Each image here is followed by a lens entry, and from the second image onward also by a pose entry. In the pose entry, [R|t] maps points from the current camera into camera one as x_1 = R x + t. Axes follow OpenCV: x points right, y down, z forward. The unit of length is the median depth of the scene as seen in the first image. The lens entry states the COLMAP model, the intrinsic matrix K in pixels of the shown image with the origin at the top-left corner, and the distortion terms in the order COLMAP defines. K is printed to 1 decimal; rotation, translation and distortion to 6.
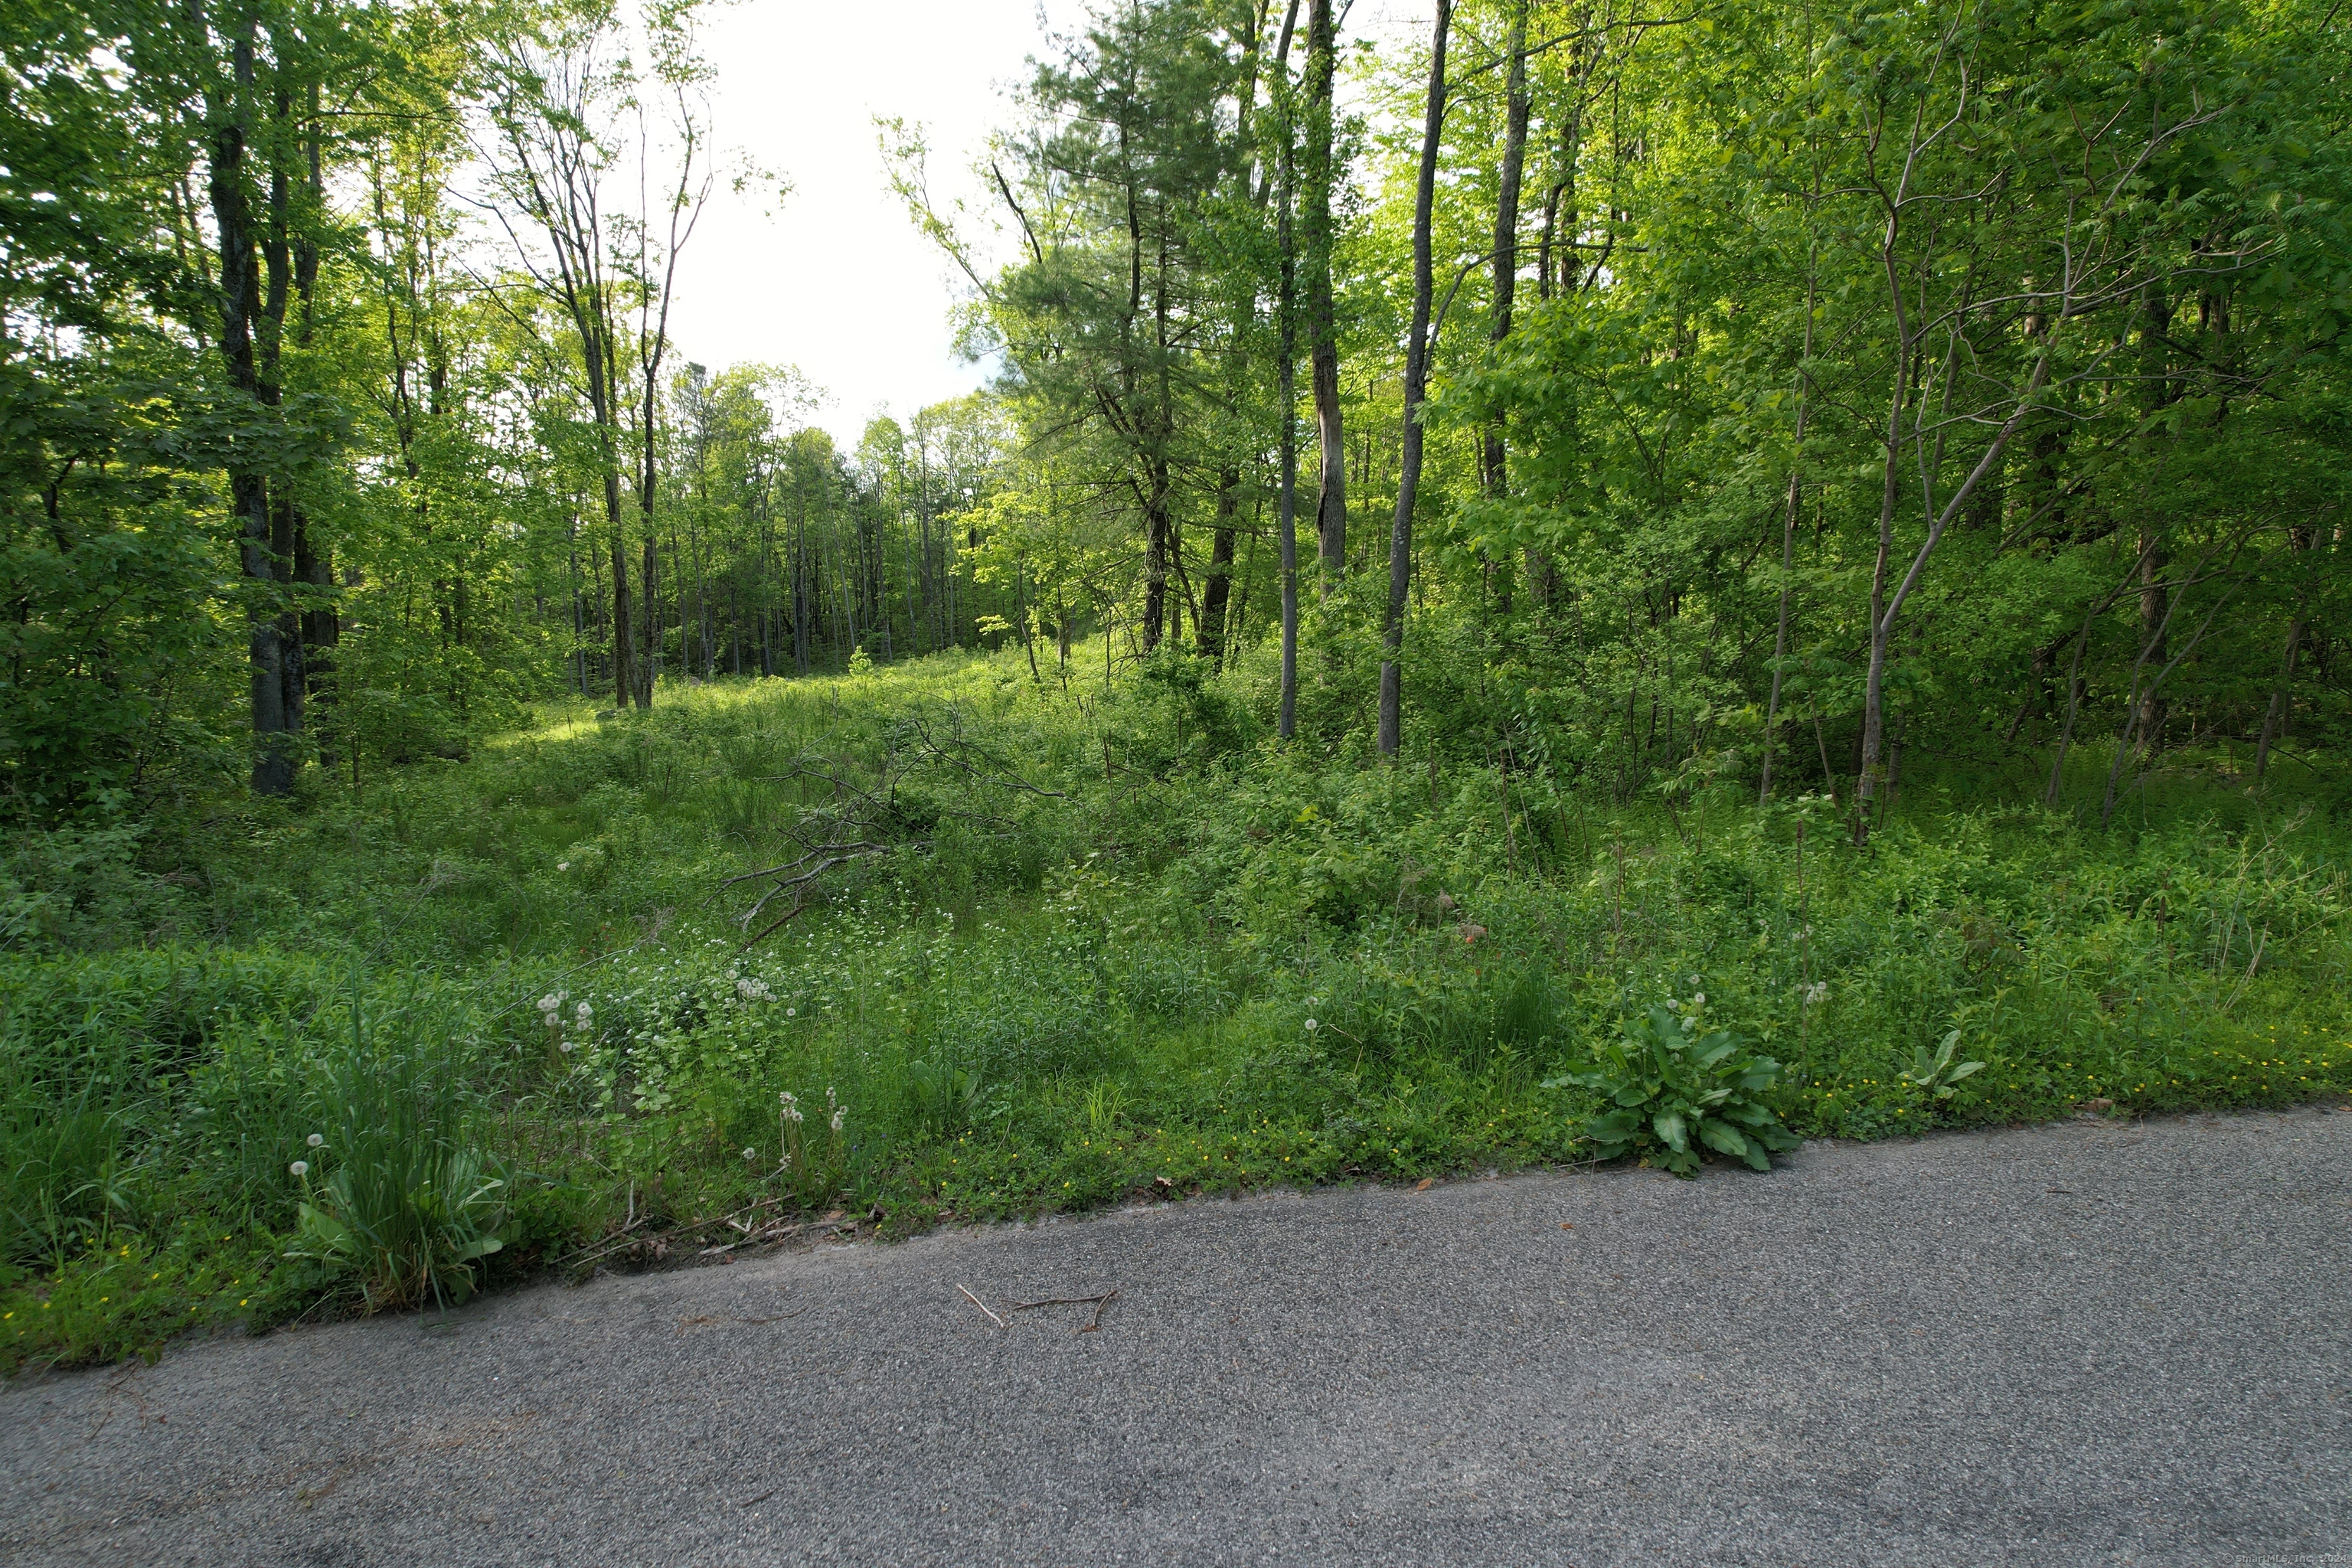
lens RADIAL K [[1501.3, 0, 1160.8], [0, 1501.3, 798.7], [0, 0, 1]] dist [-0.070696, 0.062390]
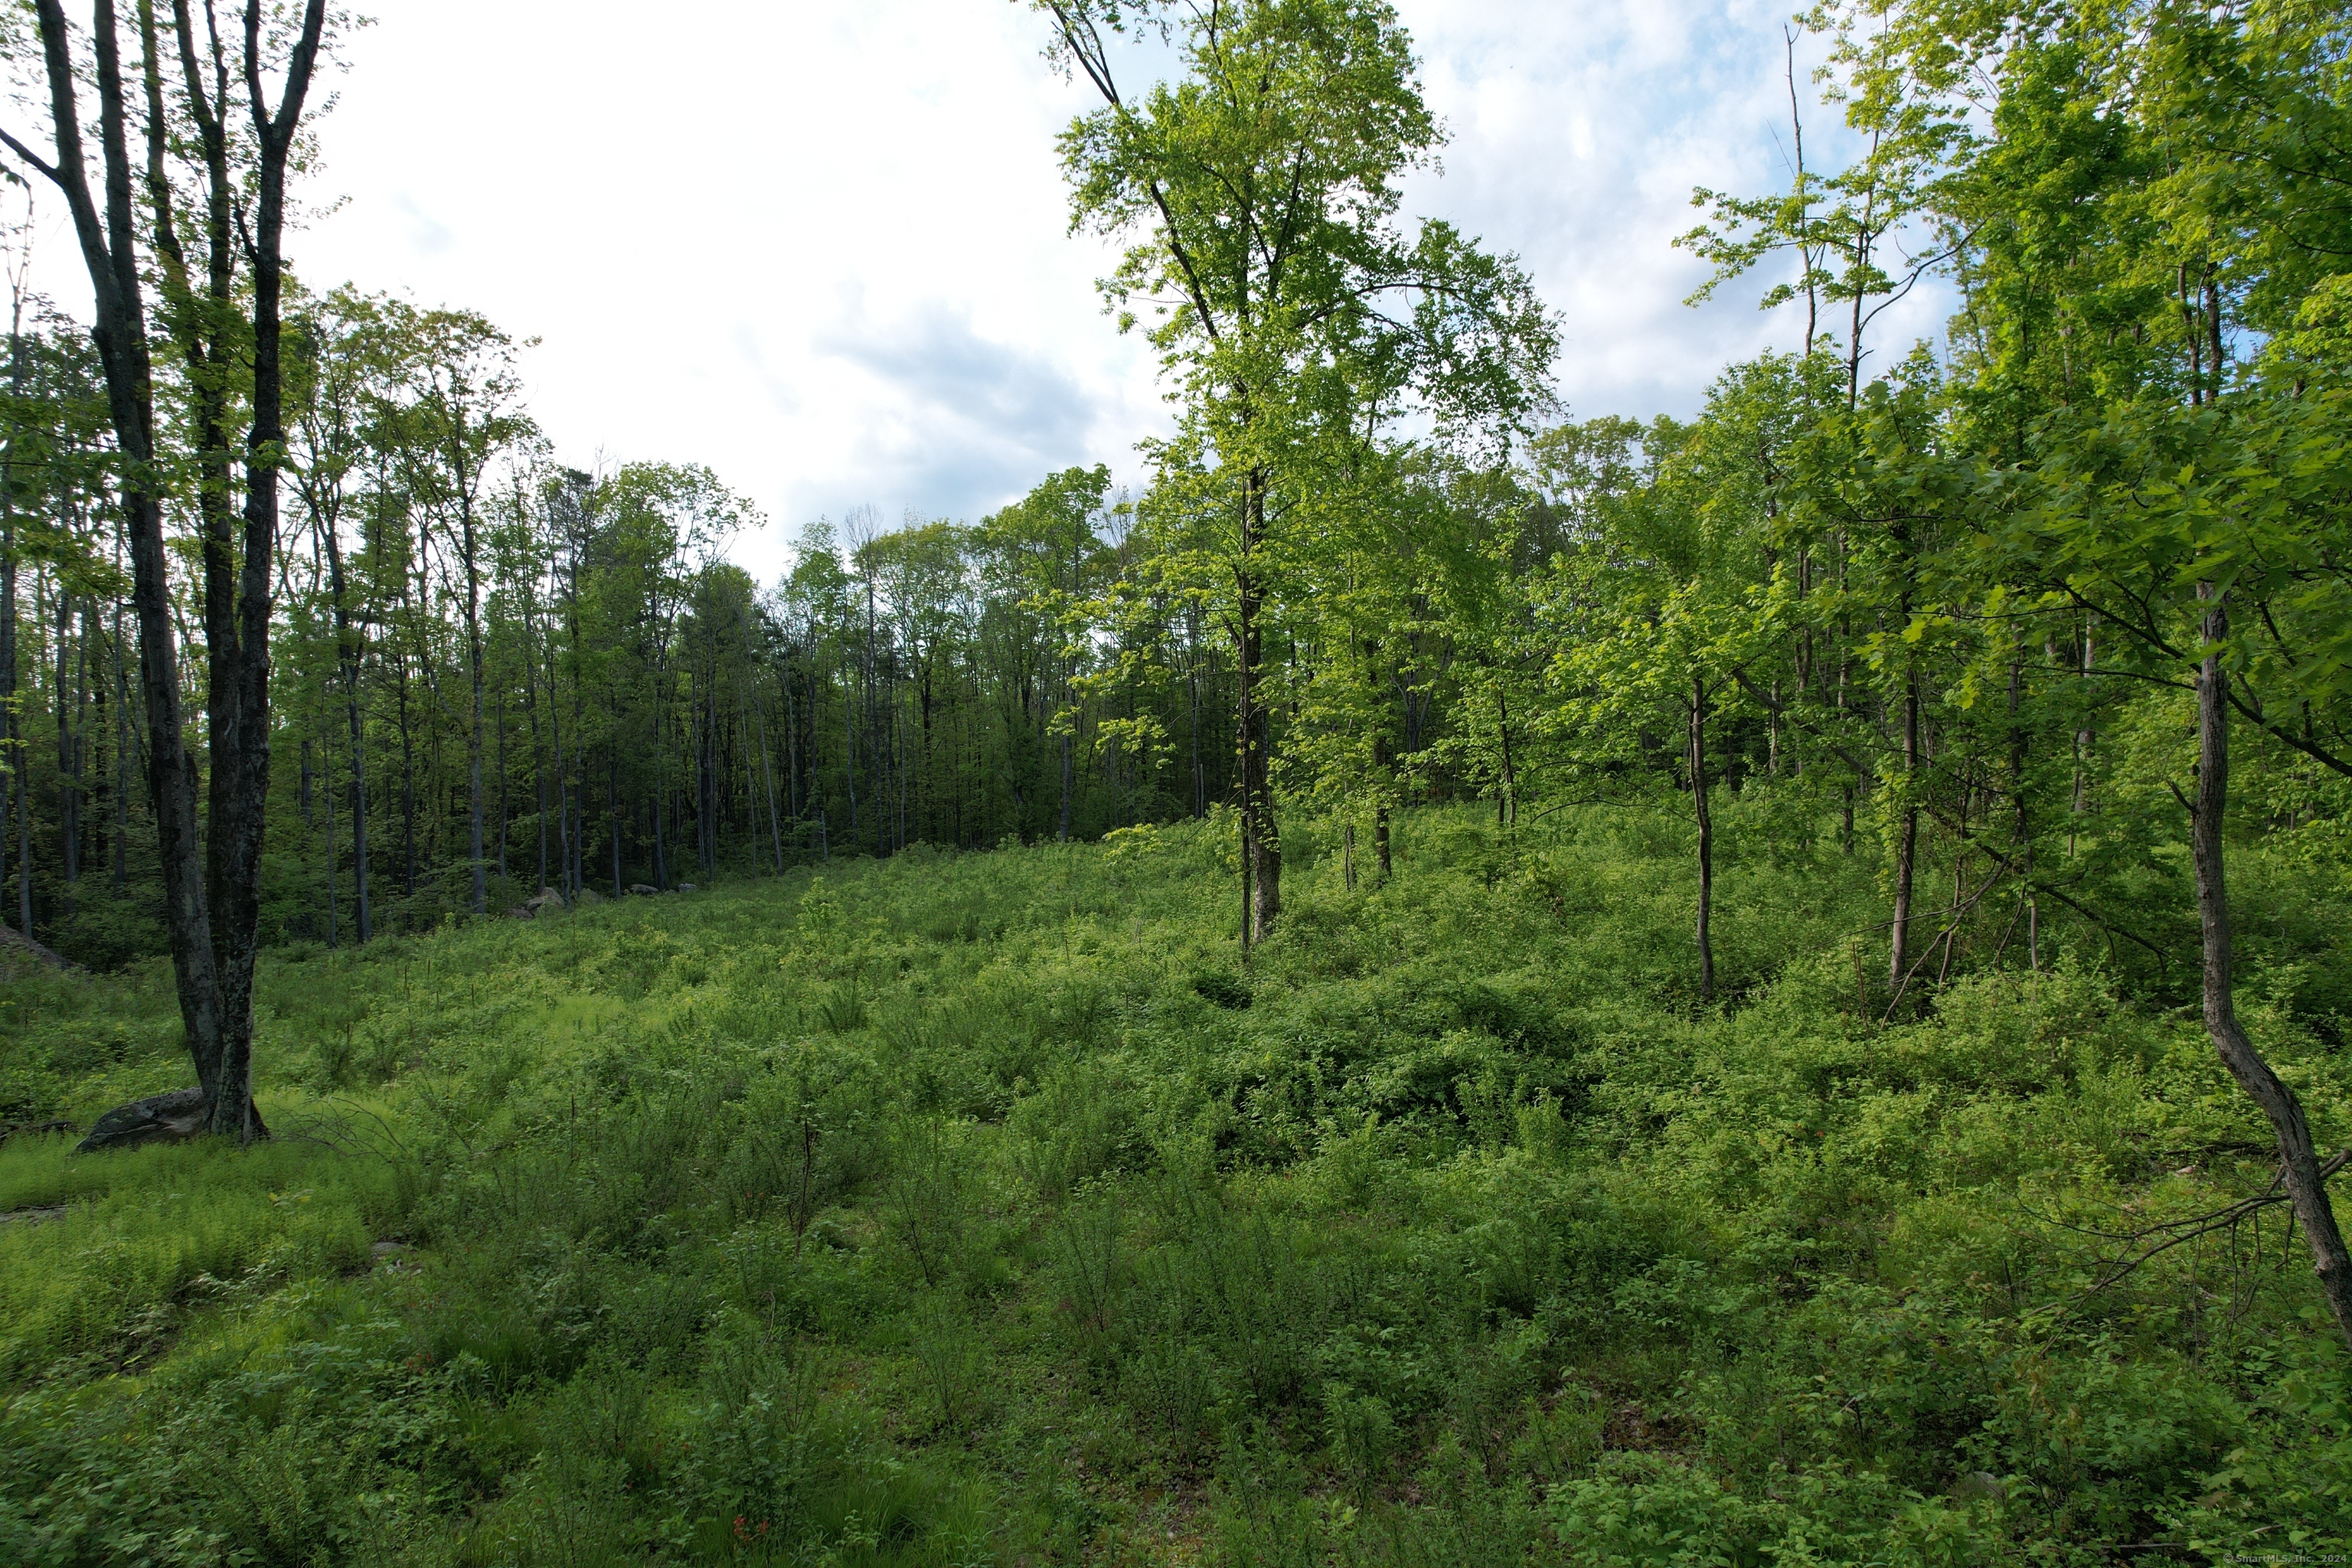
lens RADIAL K [[1501.3, 0, 1177.5], [0, 1501.3, 790.4], [0, 0, 1]] dist [-0.070696, 0.062390]
pose [[0.997628, 0.002110, 0.068803, -0.054360], [0.006341, 0.992464, -0.122376, -0.032278], [-0.068542, 0.122522, 0.990096, 0.230866]]
